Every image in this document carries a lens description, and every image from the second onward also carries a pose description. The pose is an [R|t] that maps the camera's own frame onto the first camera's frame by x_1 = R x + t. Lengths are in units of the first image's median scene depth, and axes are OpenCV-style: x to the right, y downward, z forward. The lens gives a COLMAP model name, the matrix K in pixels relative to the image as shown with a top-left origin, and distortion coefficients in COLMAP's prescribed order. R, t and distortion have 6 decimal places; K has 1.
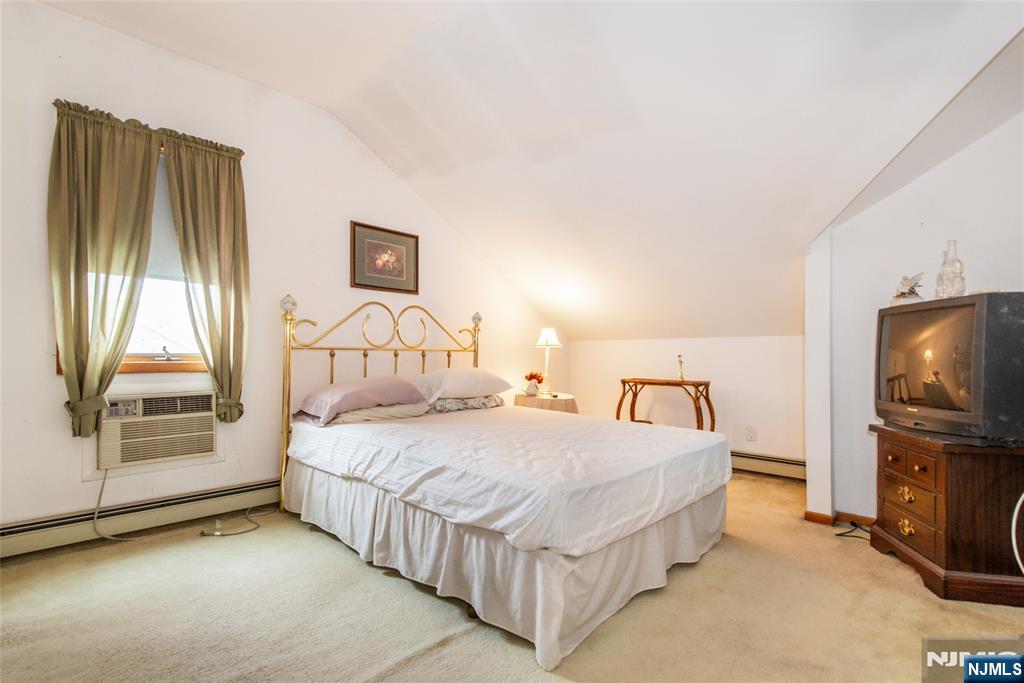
lens RADIAL K [[480.6, 0, 511.1], [0, 480.6, 354.9], [0, 0, 1]] dist [-0.001951, -0.000201]
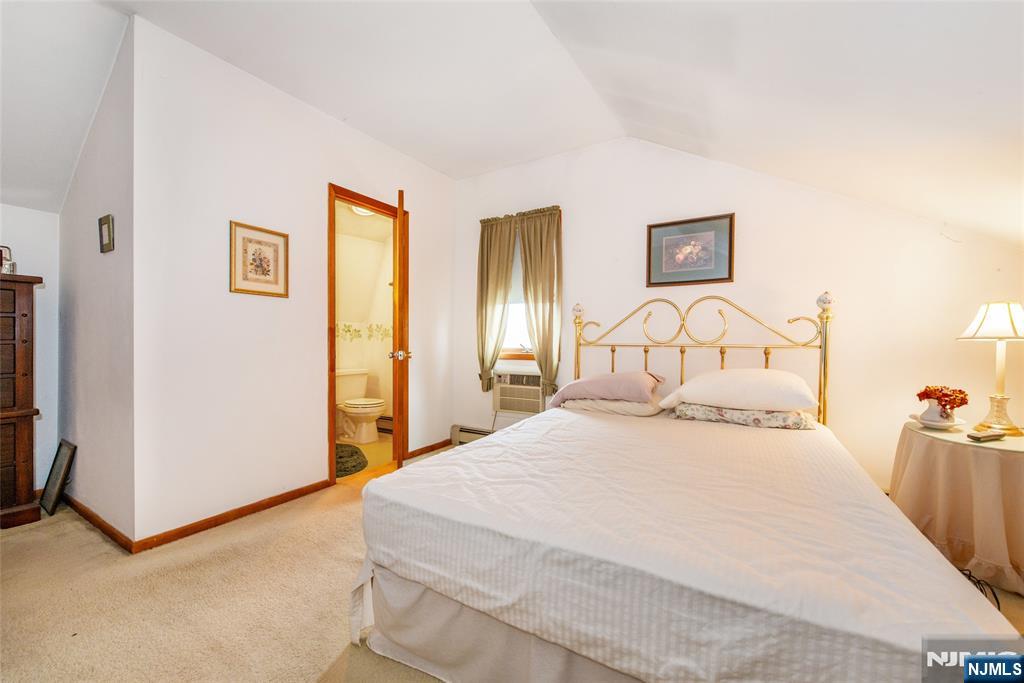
lens RADIAL K [[400.6, 0, 509.9], [0, 400.6, 345.8], [0, 0, 1]] dist [0.019977, -0.007379]
pose [[0.227592, 0.009383, -0.973711, 0.509541], [0.000024, 0.999954, 0.009642, -0.020982], [0.973757, -0.002218, 0.227581, 0.539021]]
